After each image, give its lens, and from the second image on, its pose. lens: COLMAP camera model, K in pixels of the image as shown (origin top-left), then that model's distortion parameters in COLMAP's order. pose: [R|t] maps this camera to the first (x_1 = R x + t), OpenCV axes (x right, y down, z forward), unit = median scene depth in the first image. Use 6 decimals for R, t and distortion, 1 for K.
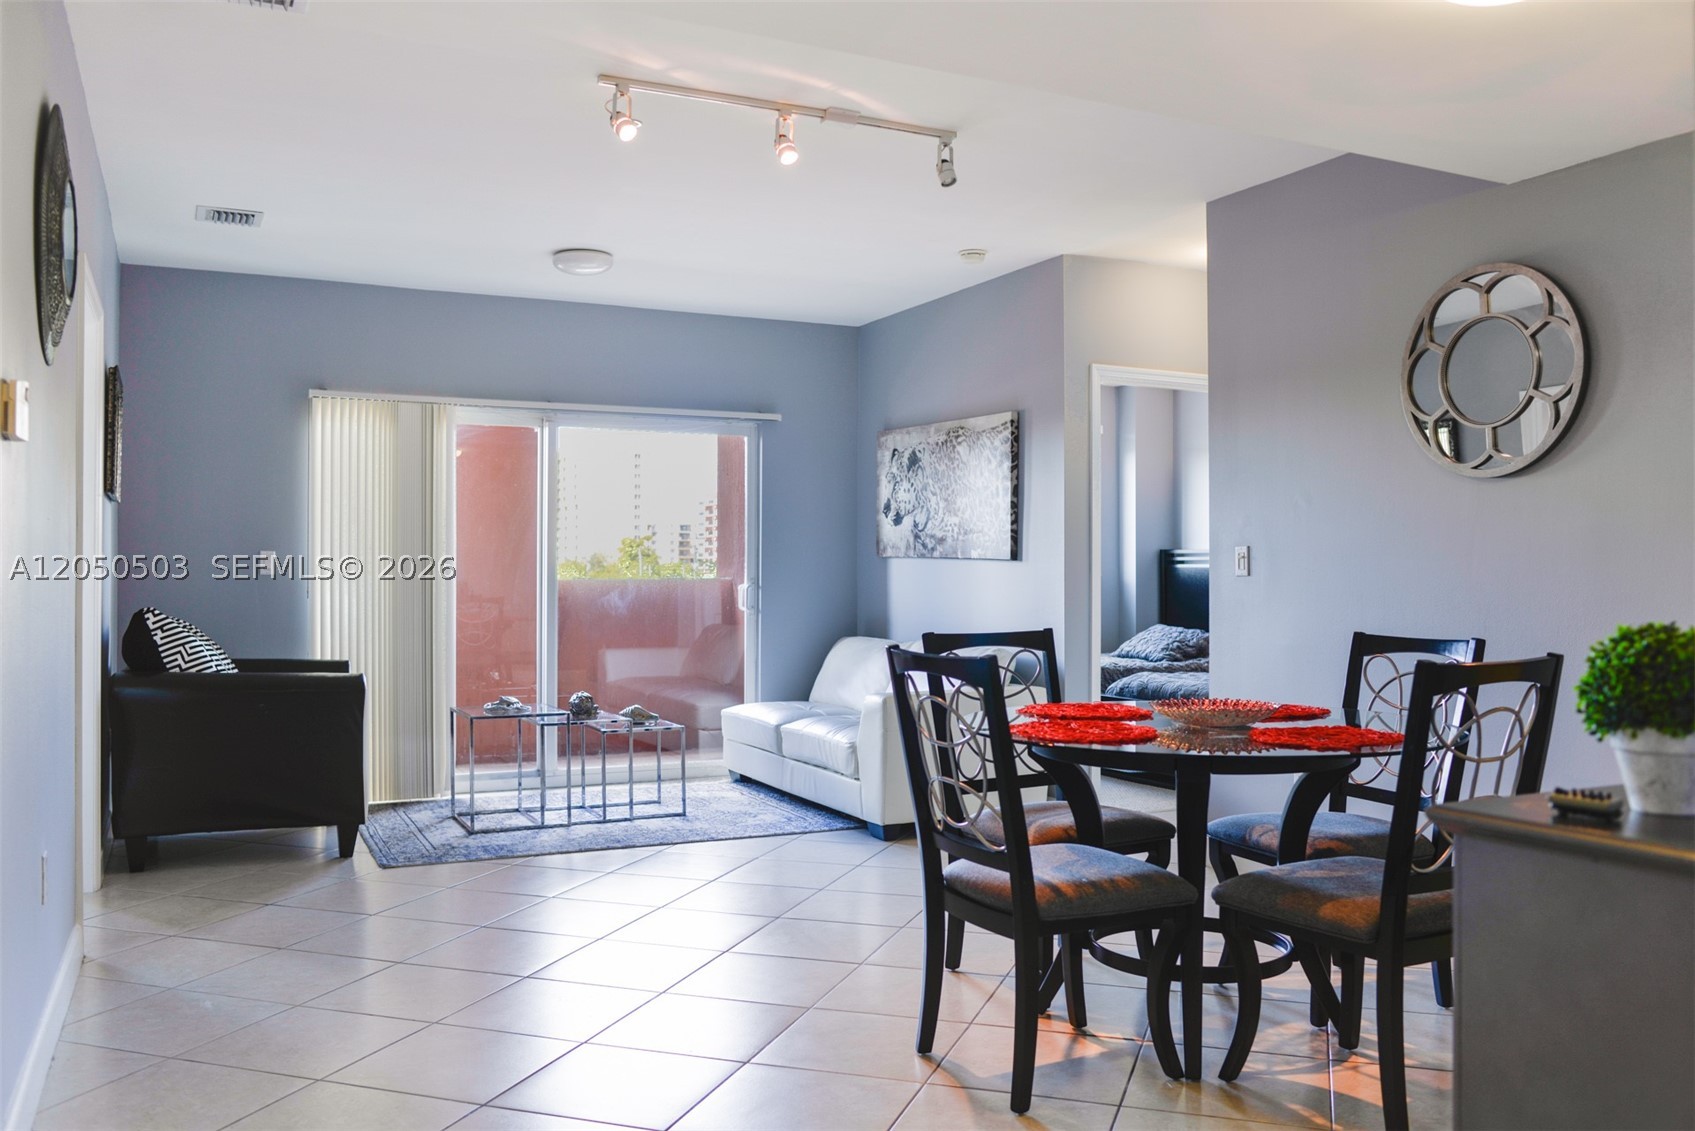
lens RADIAL K [[1395.7, 0, 832.6], [0, 1395.7, 566.2], [0, 0, 1]] dist [-0.047997, 0.055997]
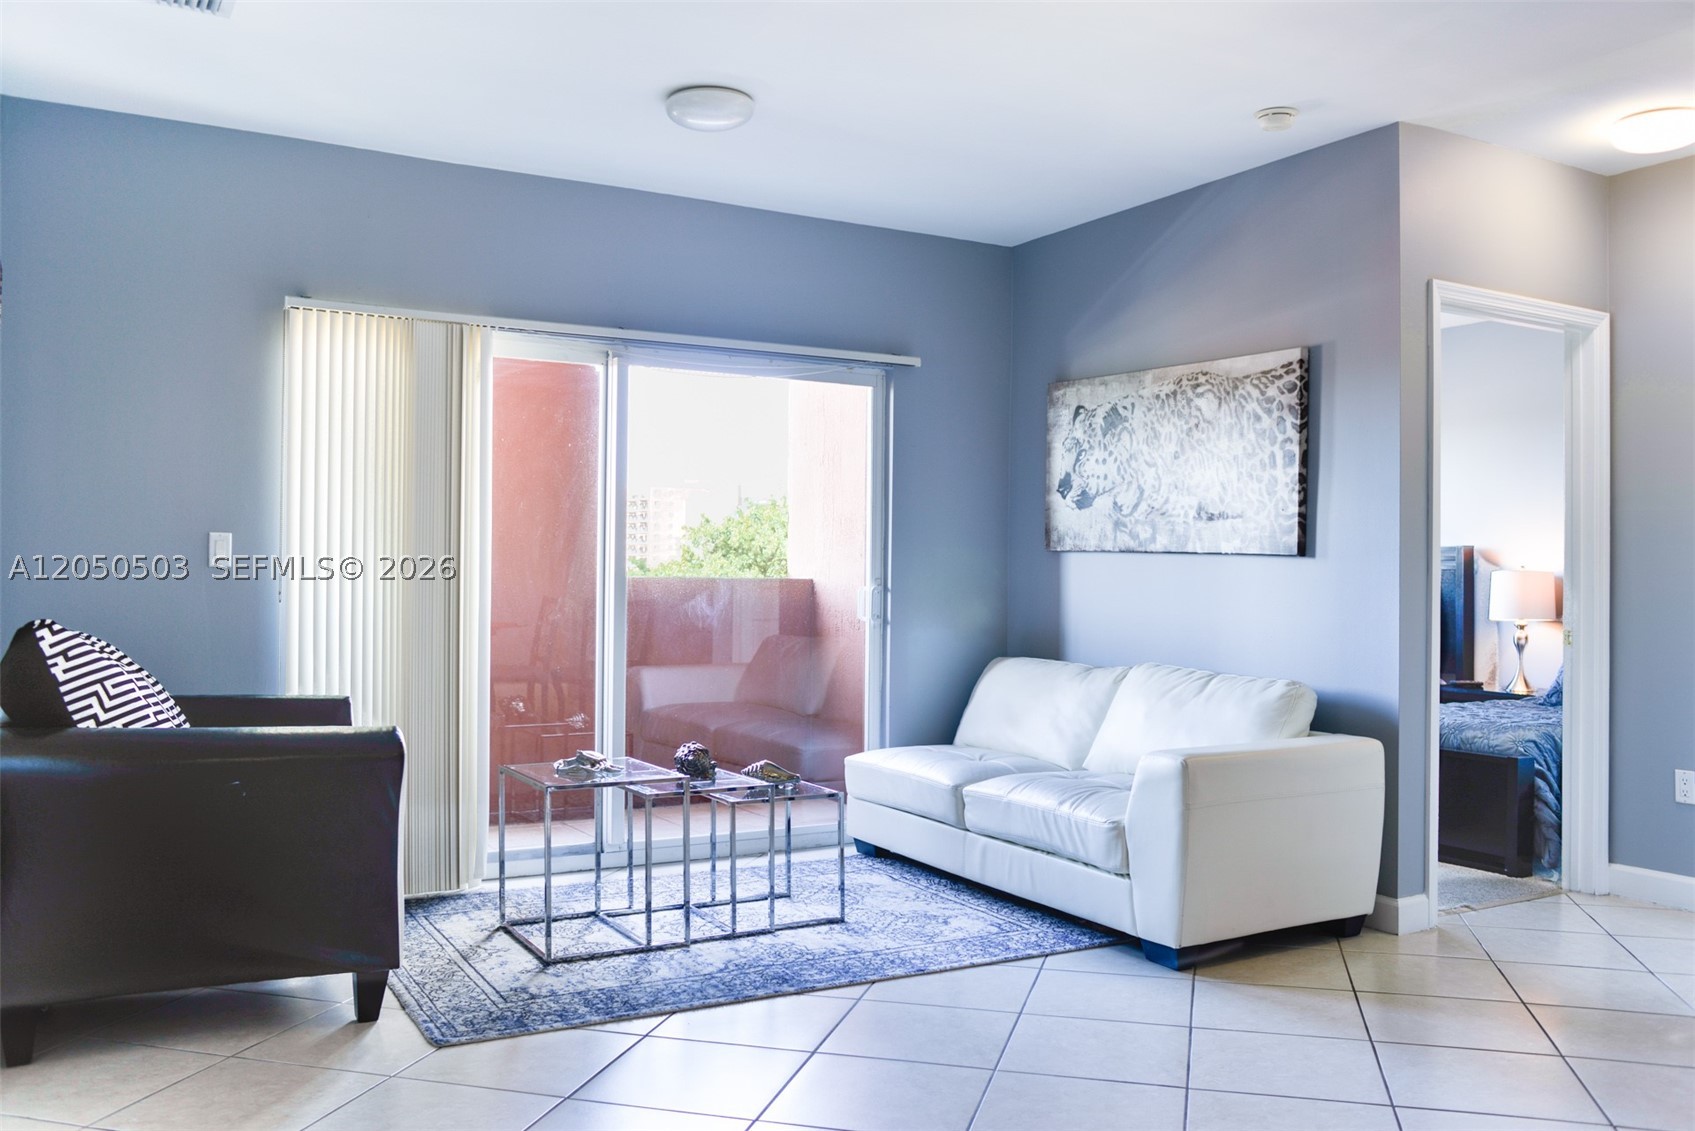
lens RADIAL K [[1395.7, 0, 832.6], [0, 1395.7, 566.2], [0, 0, 1]] dist [-0.047997, 0.055997]
pose [[0.997586, 0.009240, 0.068819, -0.158007], [-0.009263, 0.999957, 0.000010, 0.003050], [-0.068816, -0.000647, 0.997629, 0.308368]]
